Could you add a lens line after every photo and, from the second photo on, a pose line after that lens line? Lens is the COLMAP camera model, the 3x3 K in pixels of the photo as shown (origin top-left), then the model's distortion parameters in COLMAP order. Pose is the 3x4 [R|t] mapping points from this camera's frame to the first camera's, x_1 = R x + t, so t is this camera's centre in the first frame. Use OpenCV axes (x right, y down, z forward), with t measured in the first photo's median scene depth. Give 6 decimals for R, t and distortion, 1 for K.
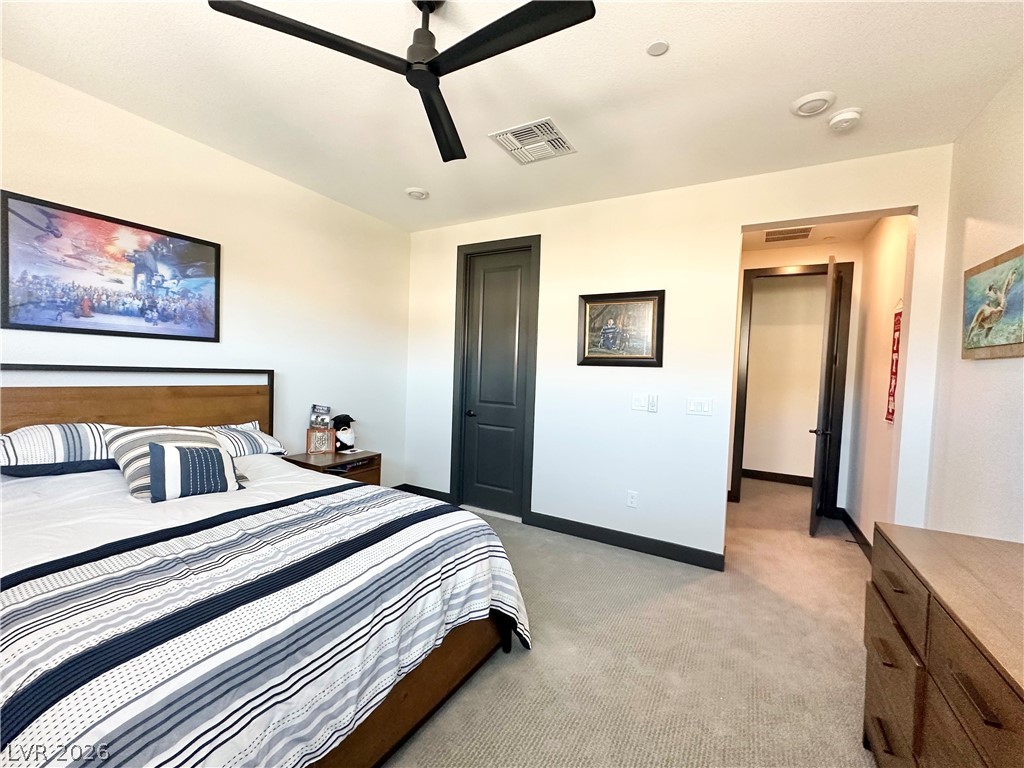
lens RADIAL K [[415.5, 0, 508.4], [0, 415.5, 382.0], [0, 0, 1]] dist [-0.001545, -0.000051]
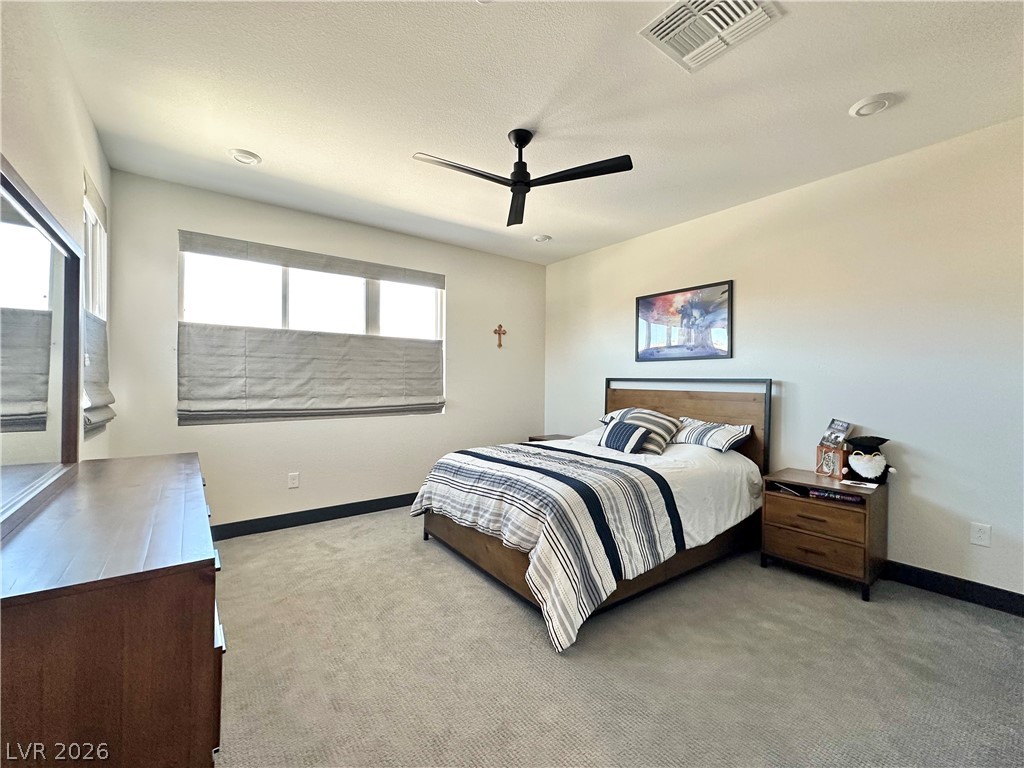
lens RADIAL K [[415.5, 0, 507.9], [0, 415.5, 385.1], [0, 0, 1]] dist [-0.001545, -0.000051]
pose [[-0.390051, -0.020732, -0.920560, 0.773774], [-0.045639, 0.998953, -0.003159, 0.023484], [0.919662, 0.040781, -0.390589, 0.942421]]
